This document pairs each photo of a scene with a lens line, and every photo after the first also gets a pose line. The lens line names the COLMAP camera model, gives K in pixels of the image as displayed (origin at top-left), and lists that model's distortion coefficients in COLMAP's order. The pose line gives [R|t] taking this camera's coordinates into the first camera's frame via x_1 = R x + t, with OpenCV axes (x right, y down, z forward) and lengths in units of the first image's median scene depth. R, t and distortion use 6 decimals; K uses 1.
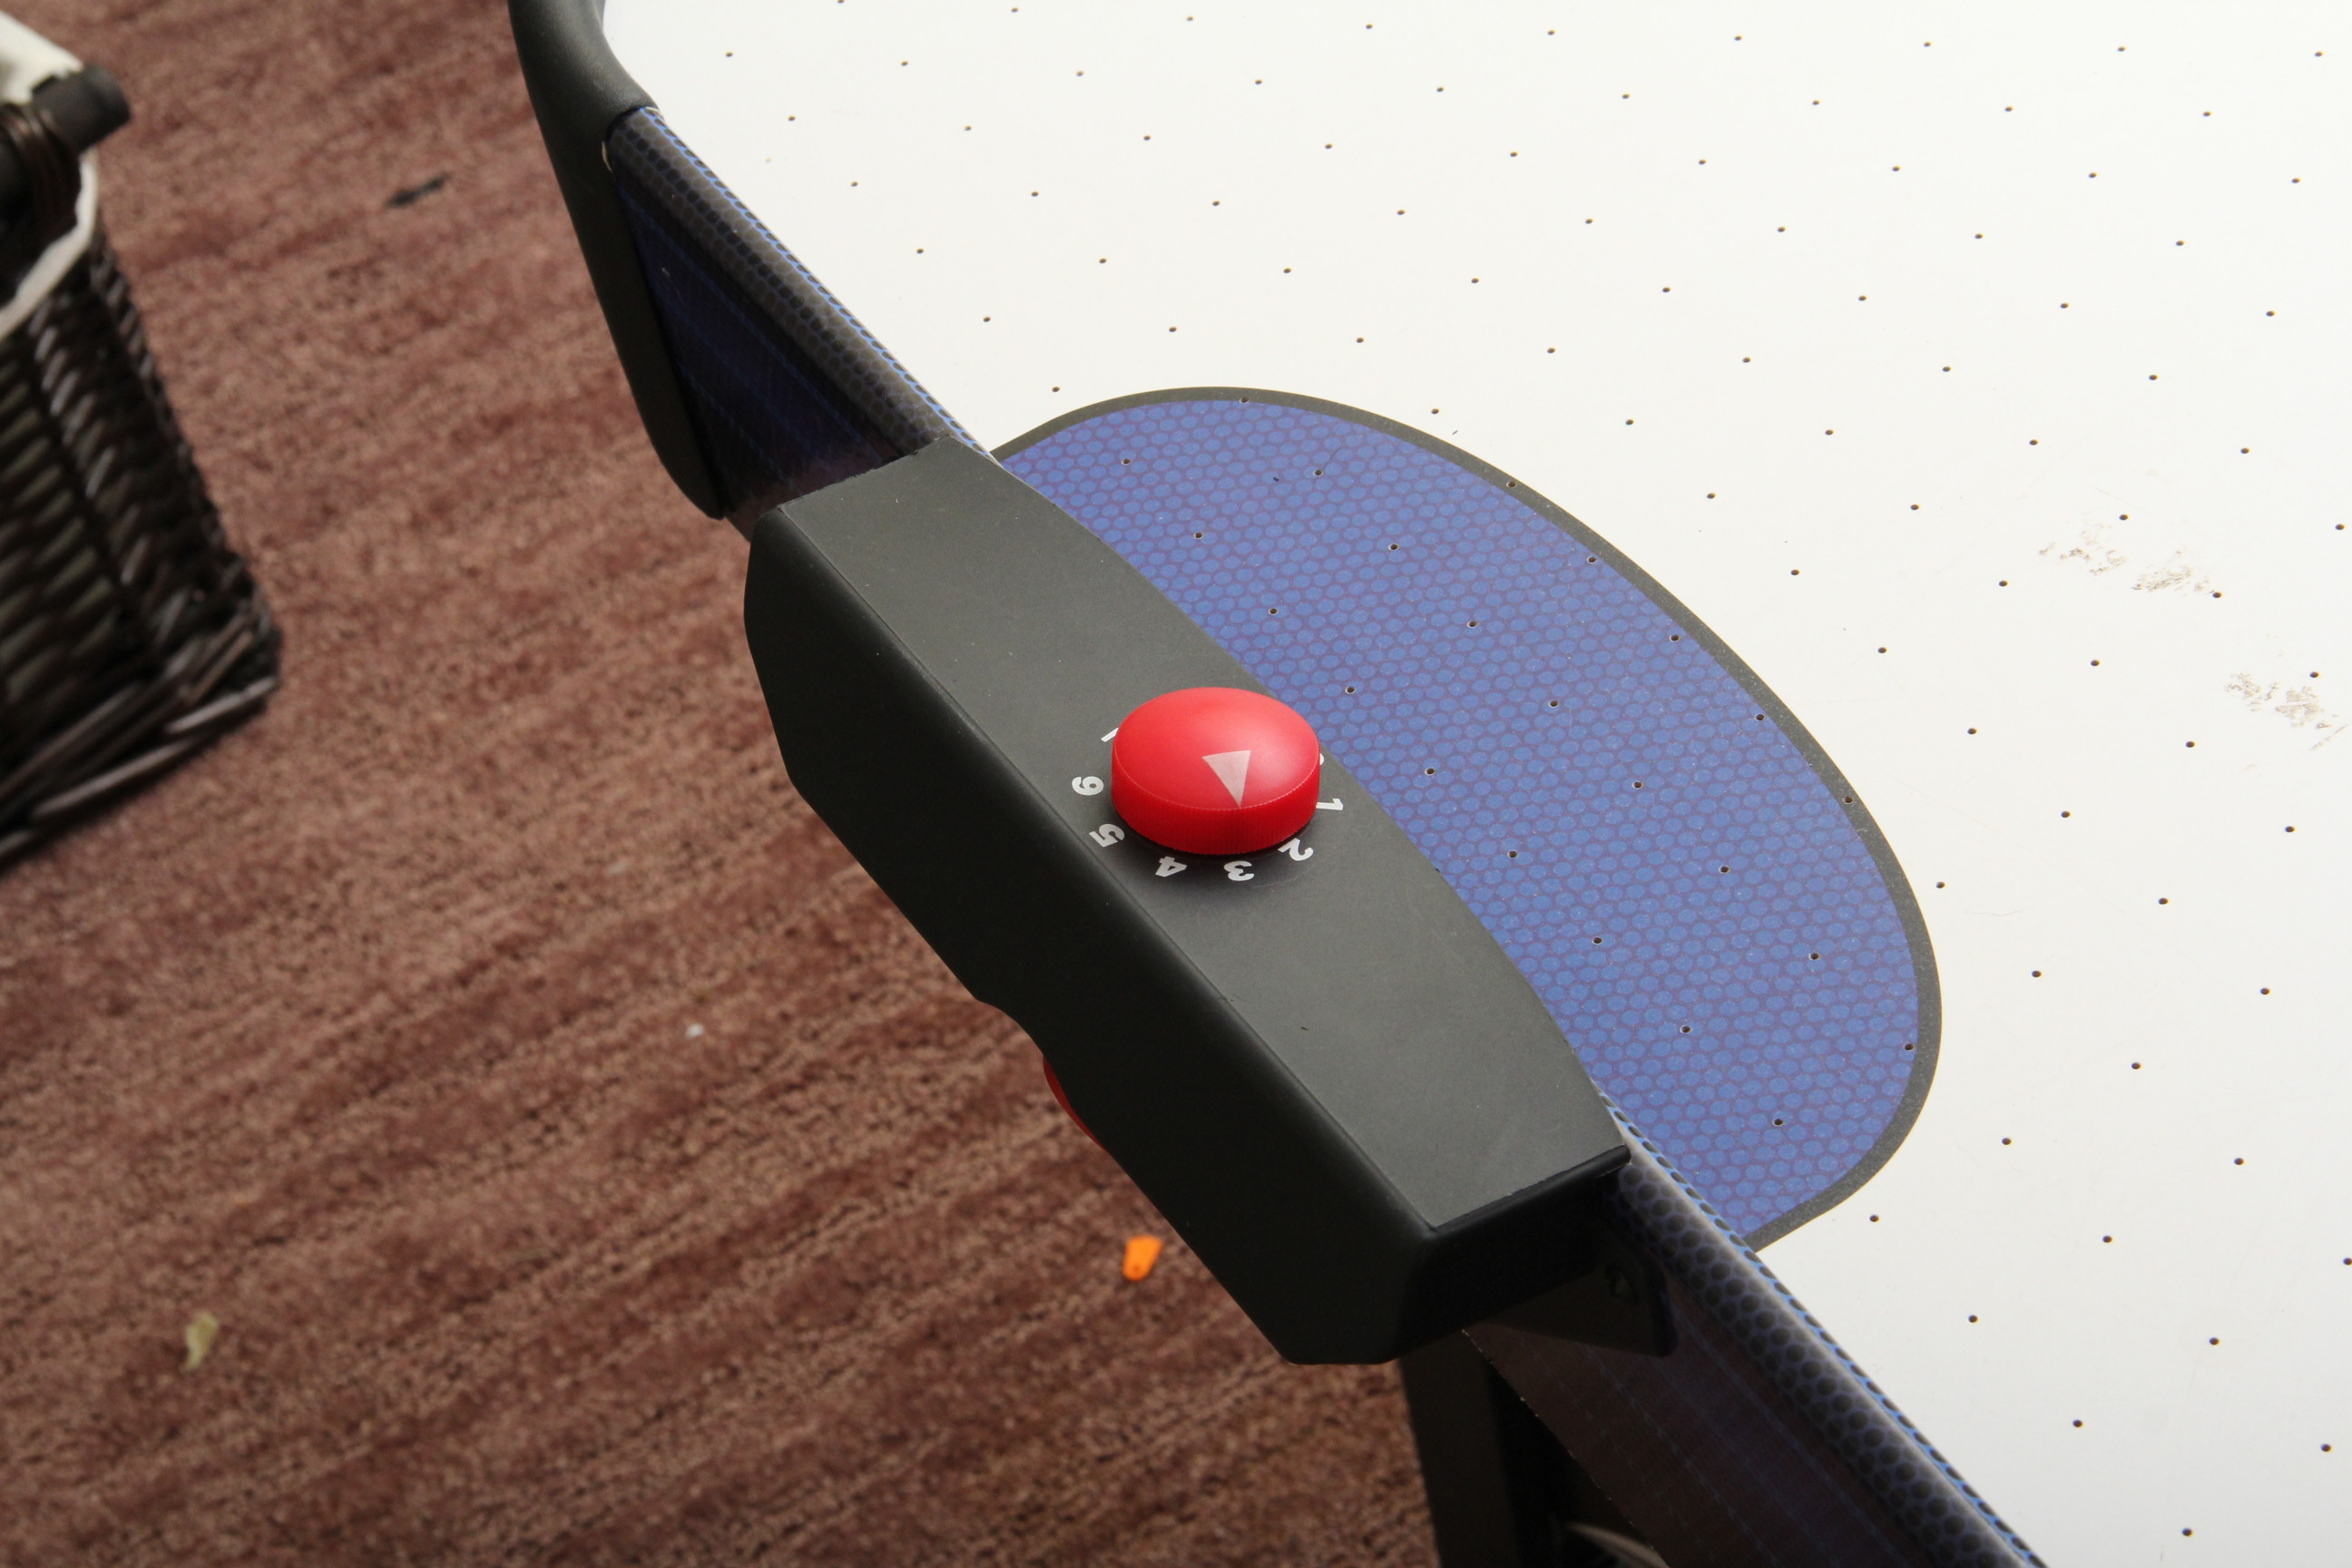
lens RADIAL K [[5950.8, 0, 1173.1], [0, 5950.8, 786.2], [0, 0, 1]] dist [0.409522, 0.000000]
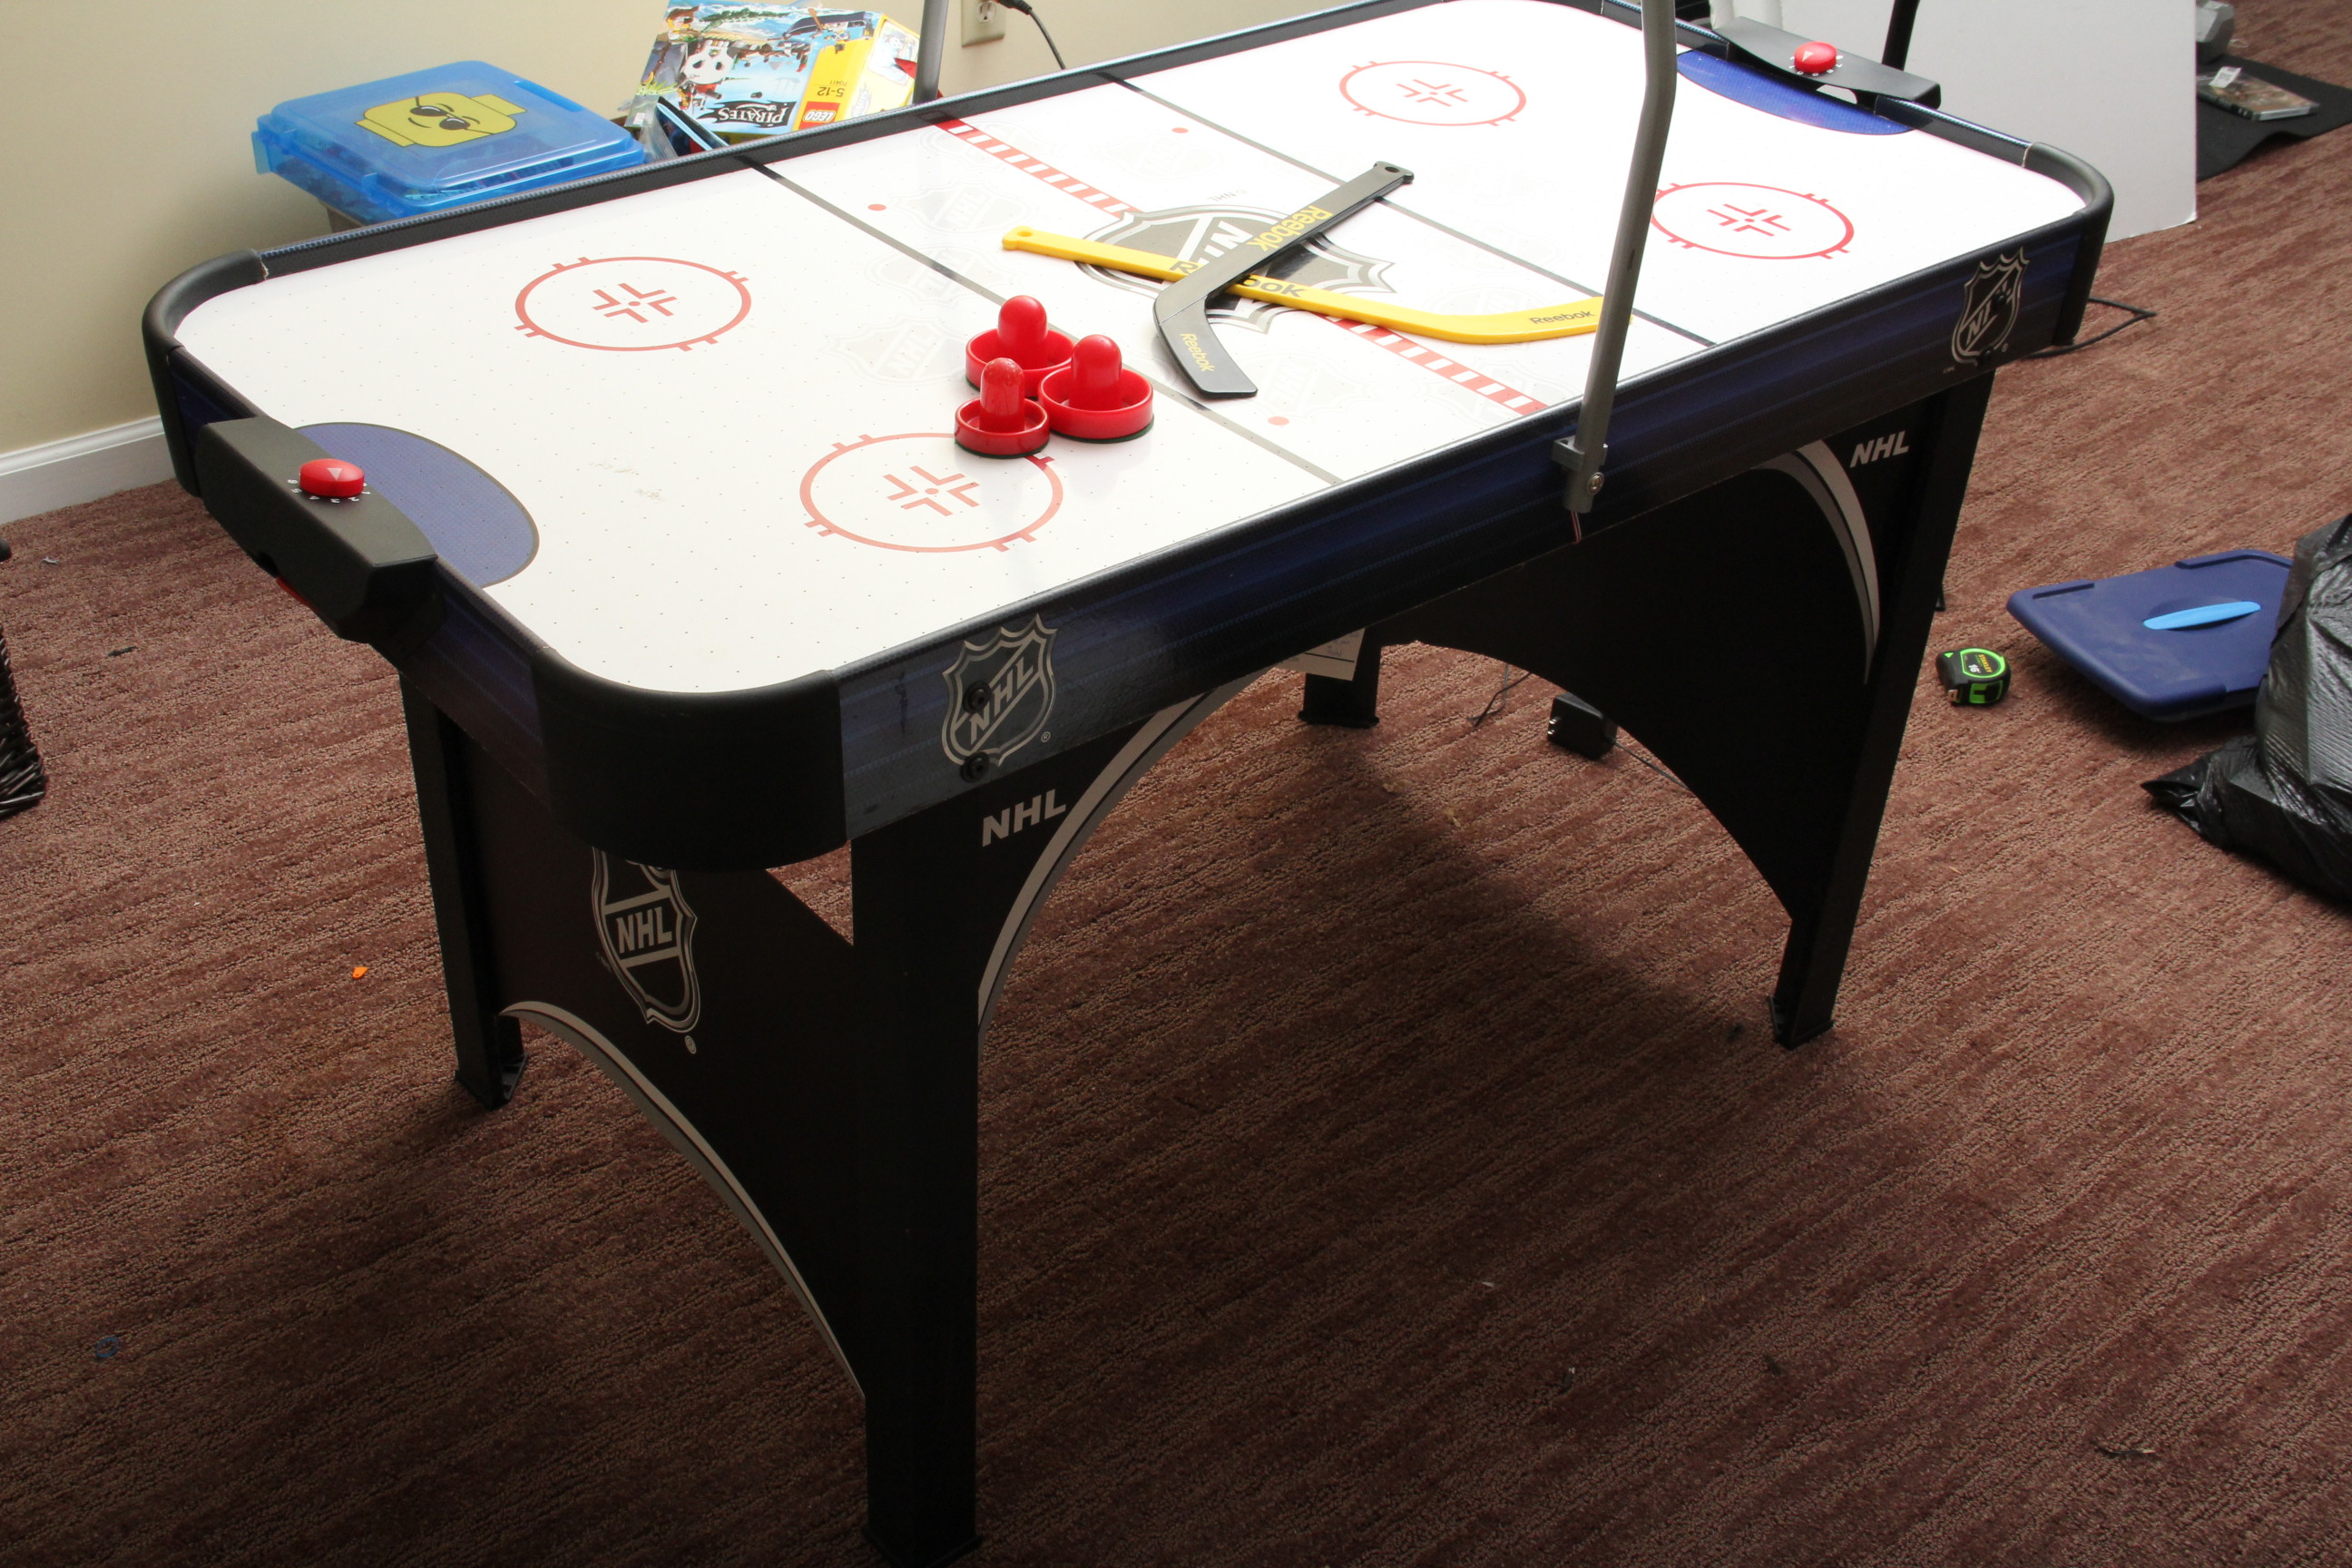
lens RADIAL K [[2590.6, 0, 1178.0], [0, 2590.6, 782.6], [0, 0, 1]] dist [0.022343, 0.000000]
pose [[0.966981, 0.067983, 0.245613, 0.056583], [-0.019087, 0.980376, -0.196211, 0.210506], [-0.254132, 0.185044, 0.949303, -0.236124]]
